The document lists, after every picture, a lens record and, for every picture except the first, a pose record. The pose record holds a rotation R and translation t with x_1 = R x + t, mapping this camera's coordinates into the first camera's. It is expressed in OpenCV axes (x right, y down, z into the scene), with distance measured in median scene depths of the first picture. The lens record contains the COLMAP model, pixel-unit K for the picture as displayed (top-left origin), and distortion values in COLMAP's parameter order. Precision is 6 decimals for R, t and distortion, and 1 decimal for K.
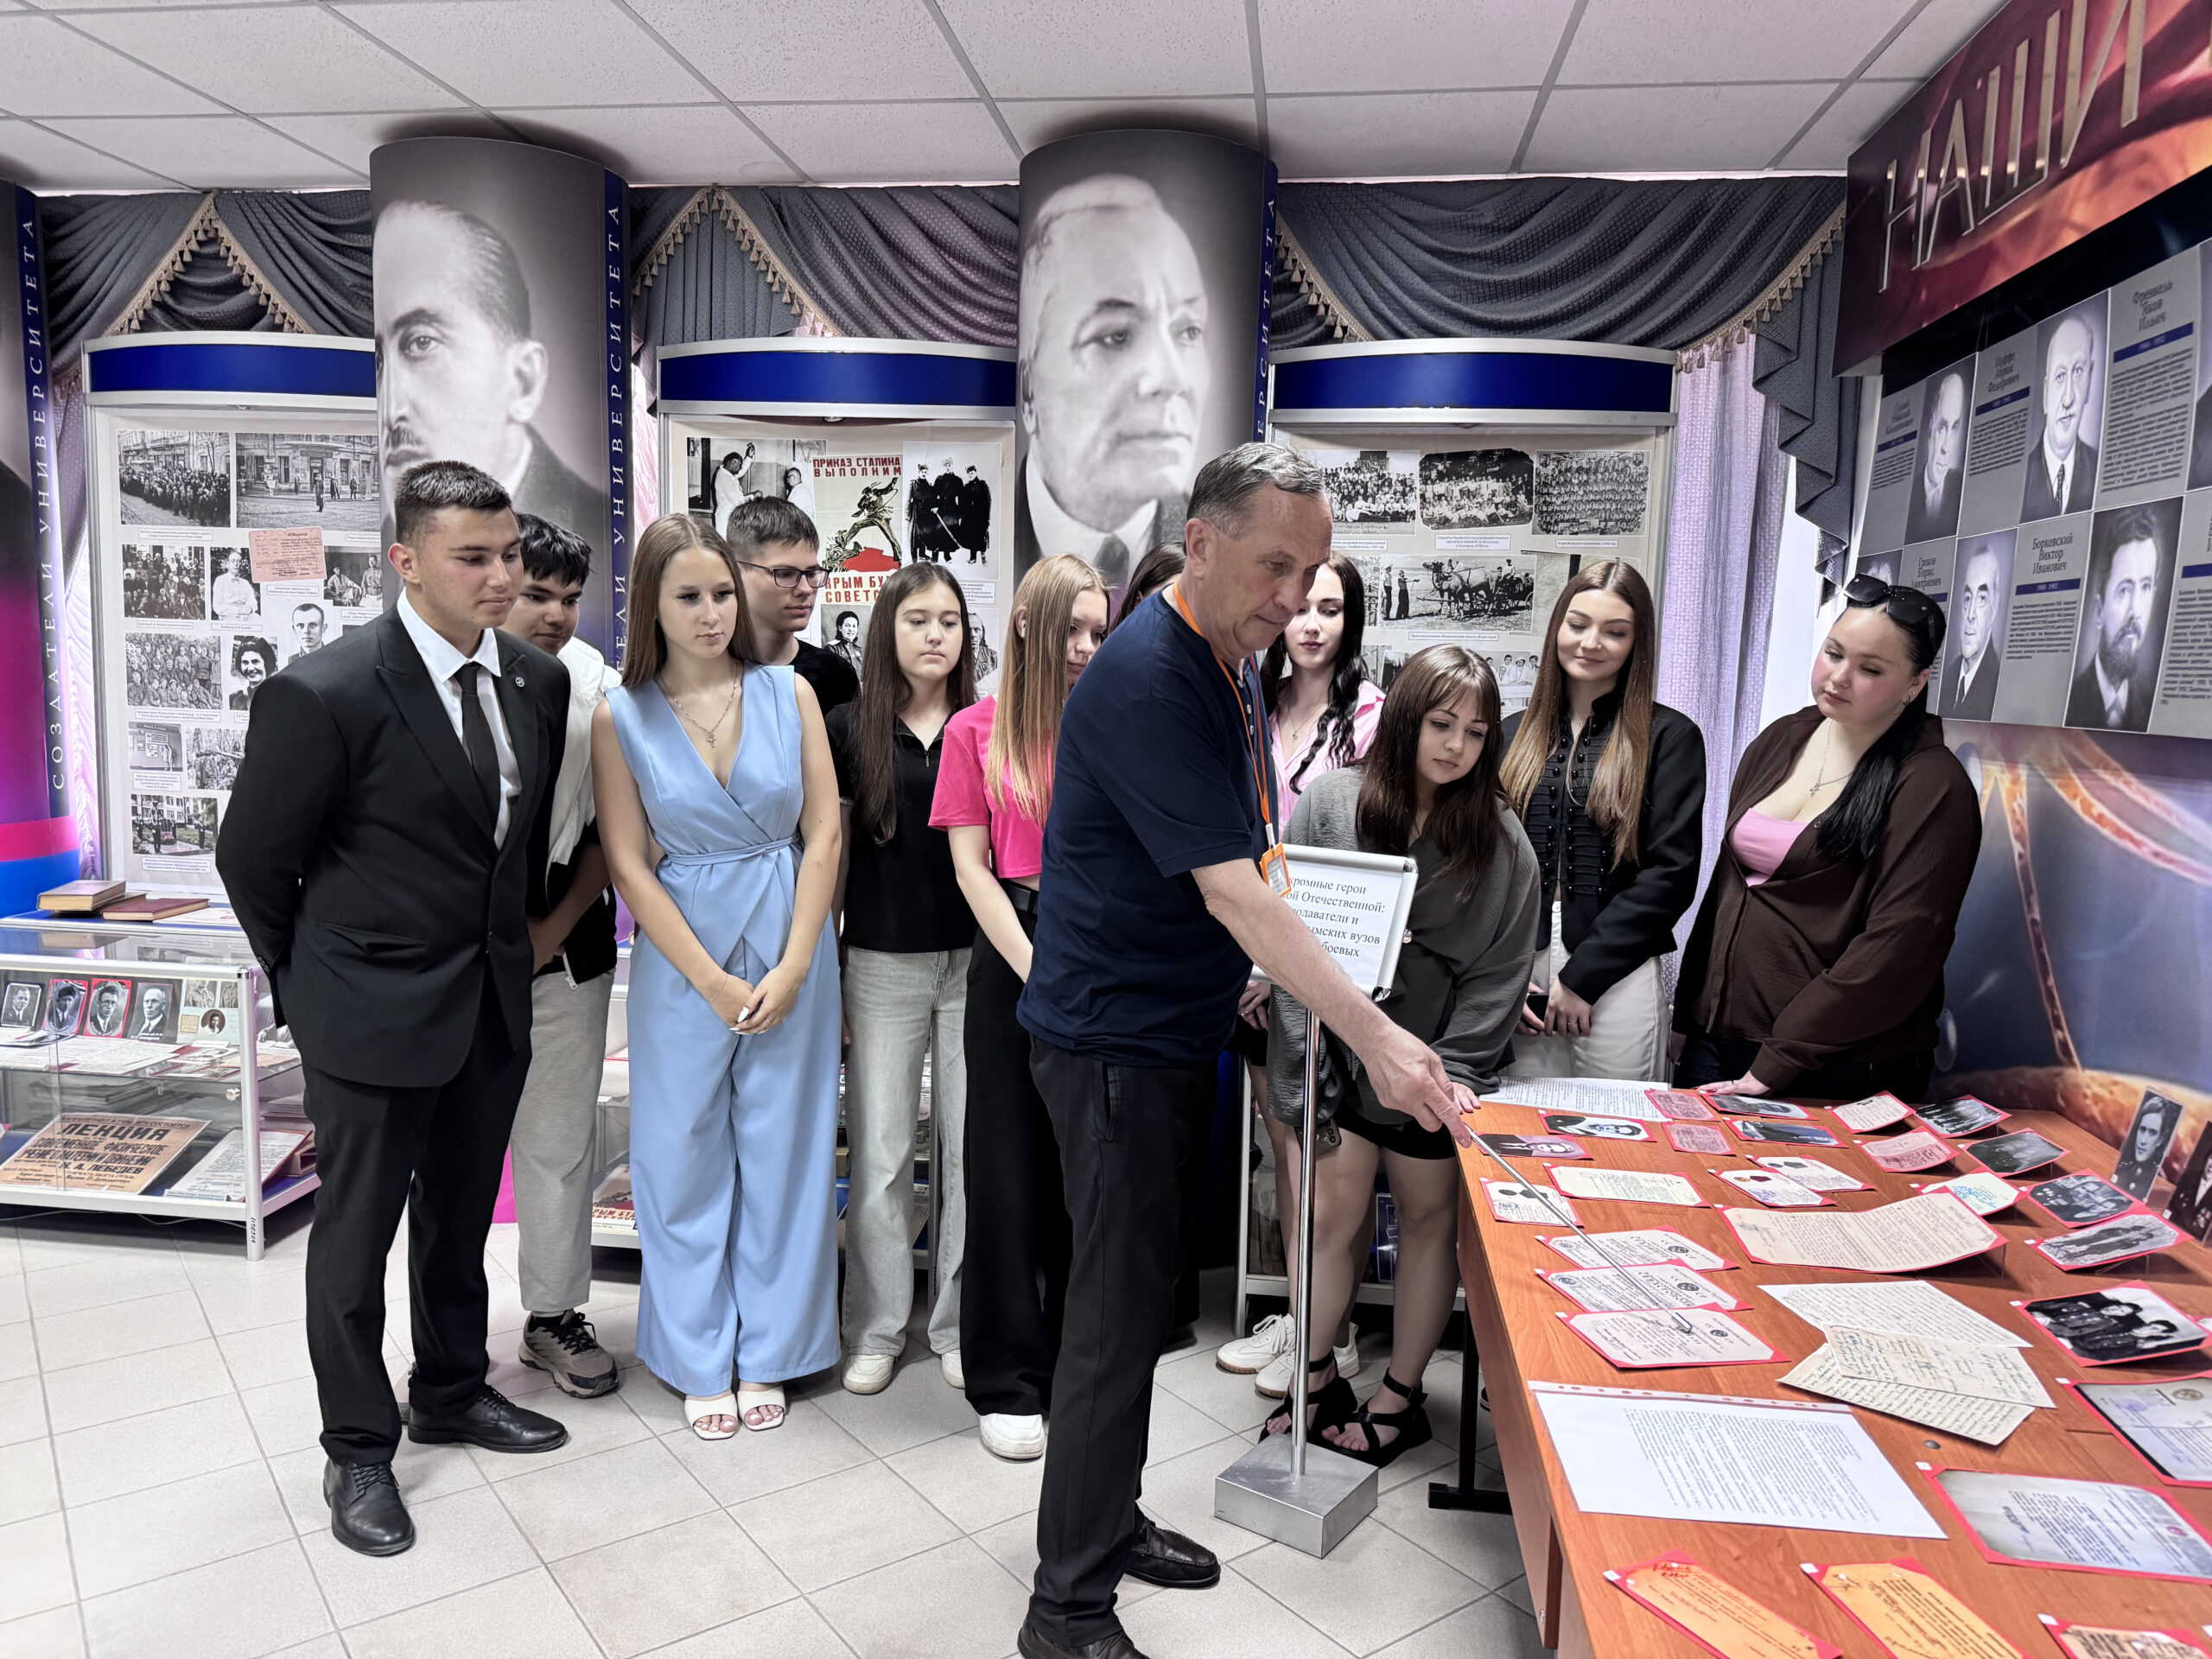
lens RADIAL K [[1562.6, 0, 1098.2], [0, 1562.6, 844.7], [0, 0, 1]] dist [0.044952, -0.063170]
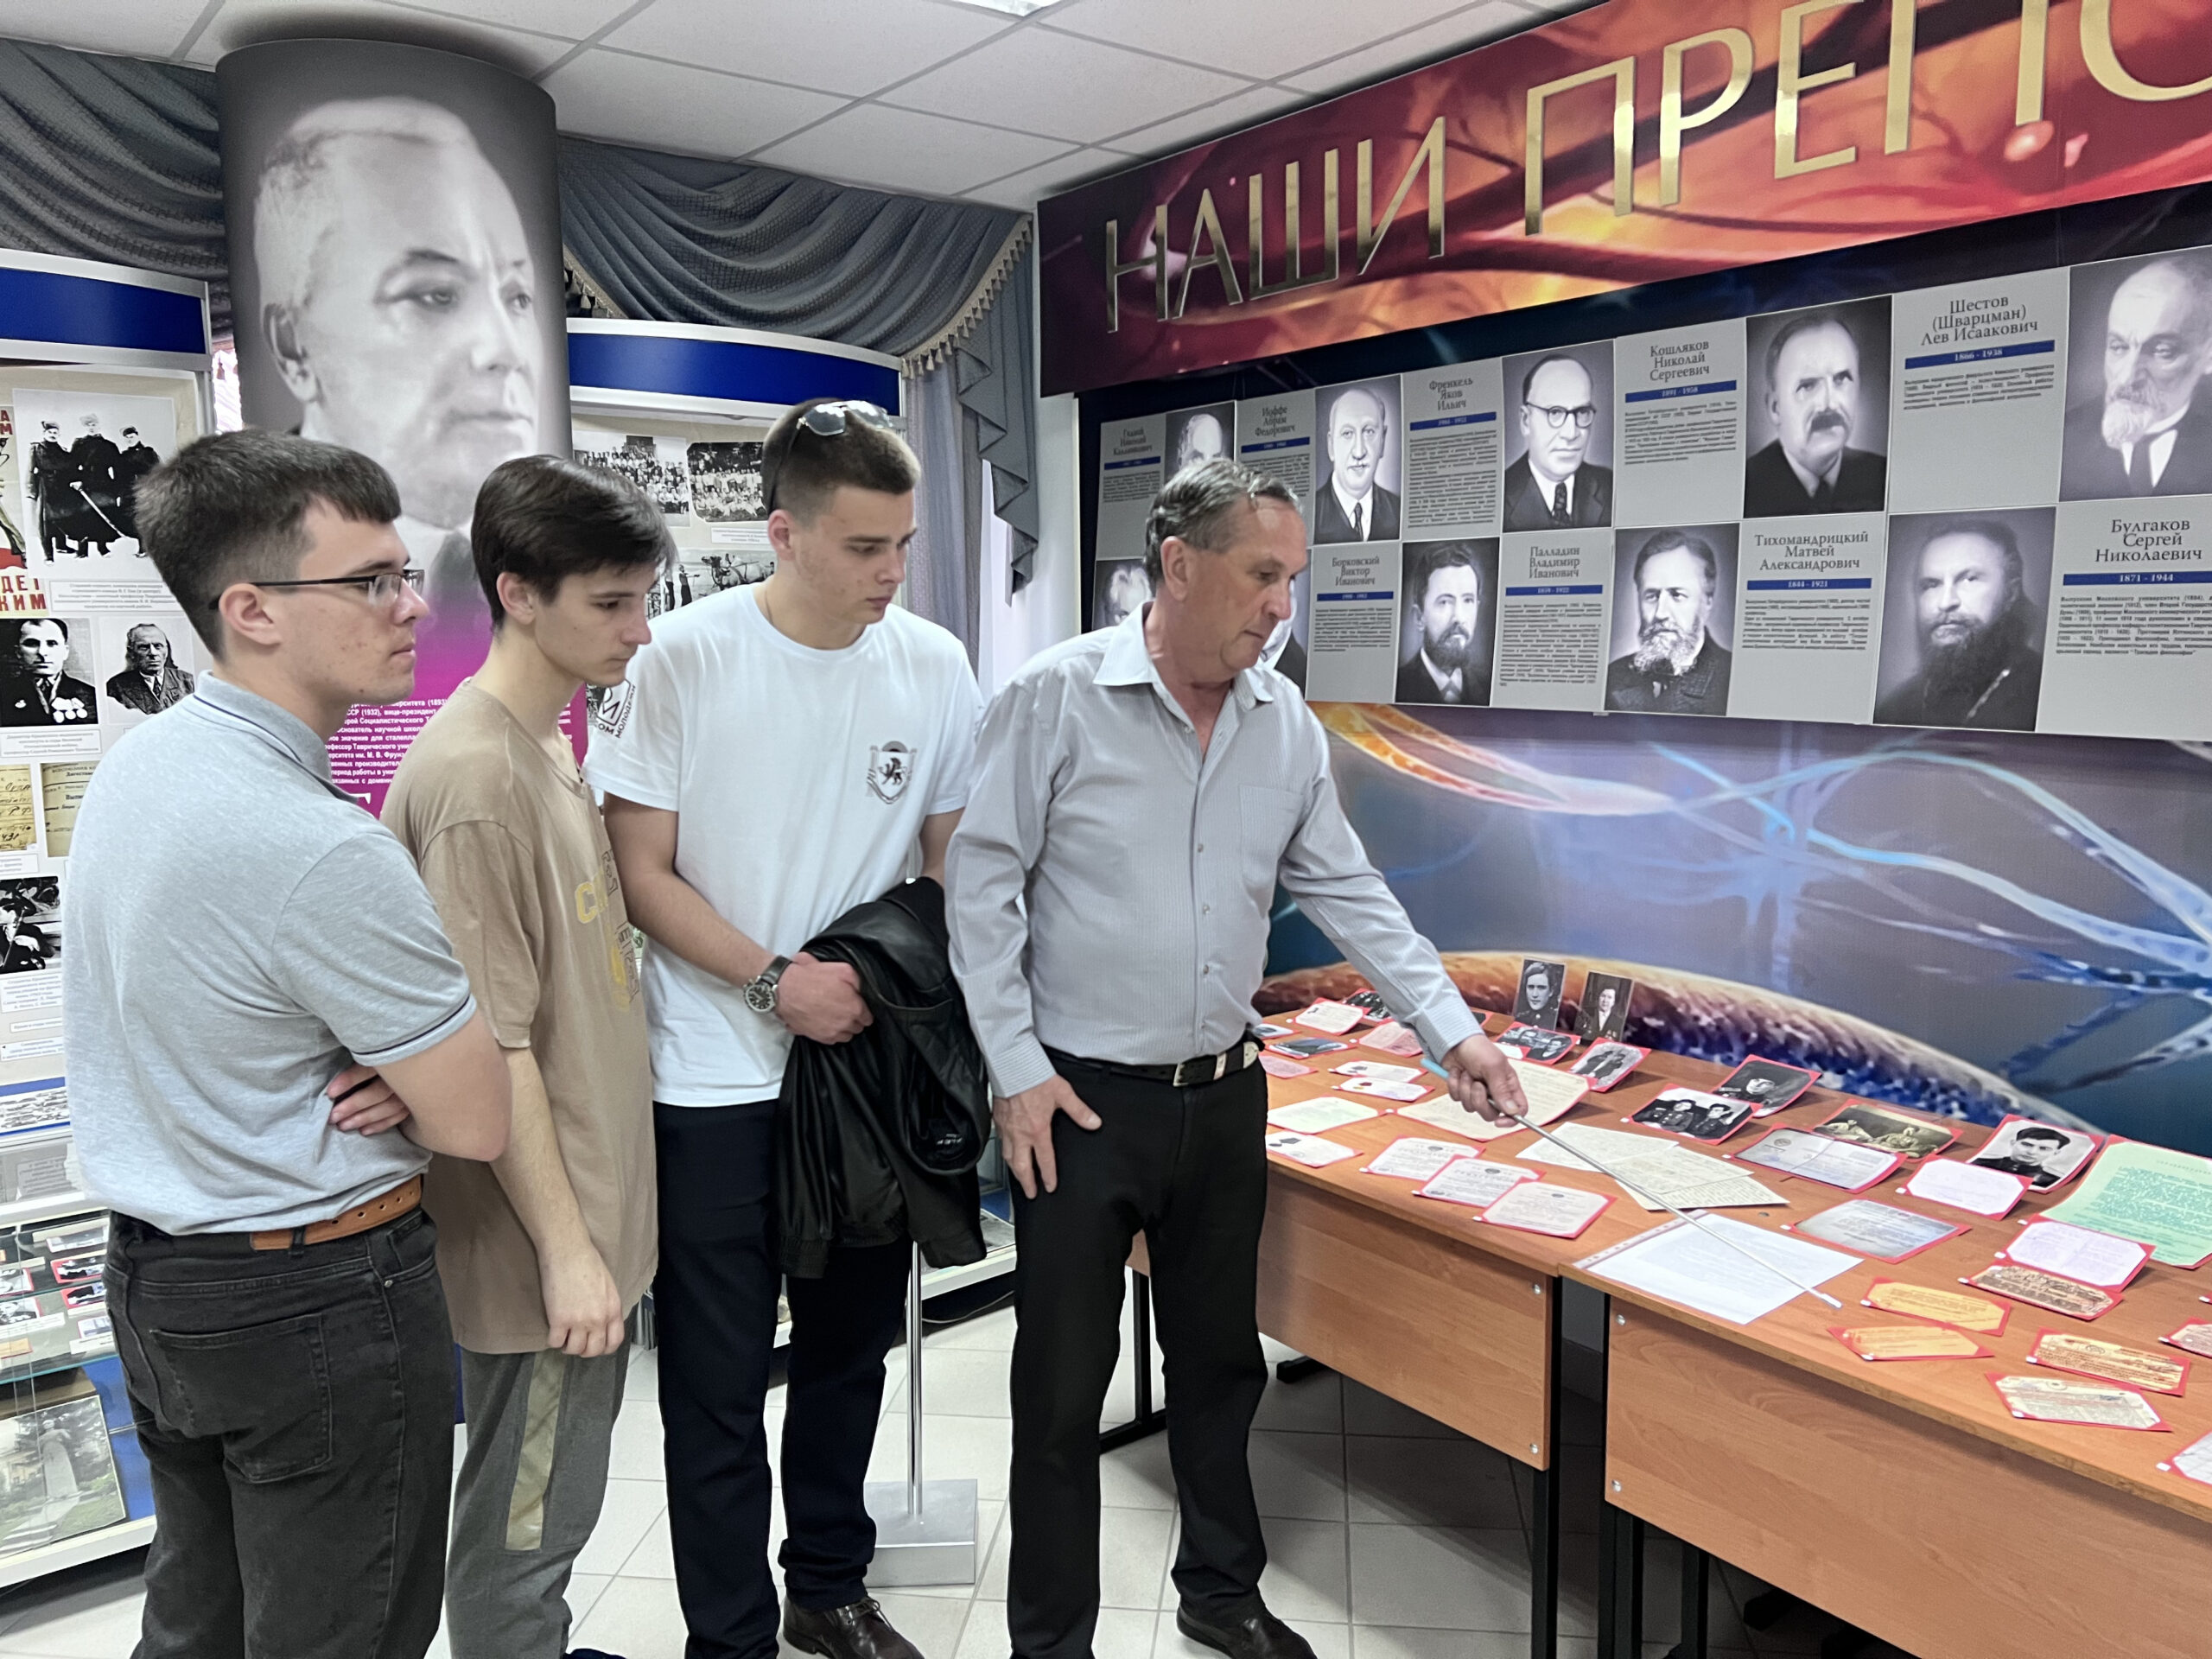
lens RADIAL K [[1664.6, 0, 1087.5], [0, 1664.6, 834.8], [0, 0, 1]] dist [0.032128, -0.029520]
pose [[0.694473, -0.127167, 0.708192, -0.371346], [0.109719, 0.991464, 0.070439, -0.058795], [-0.711104, 0.028785, 0.702498, 0.126333]]
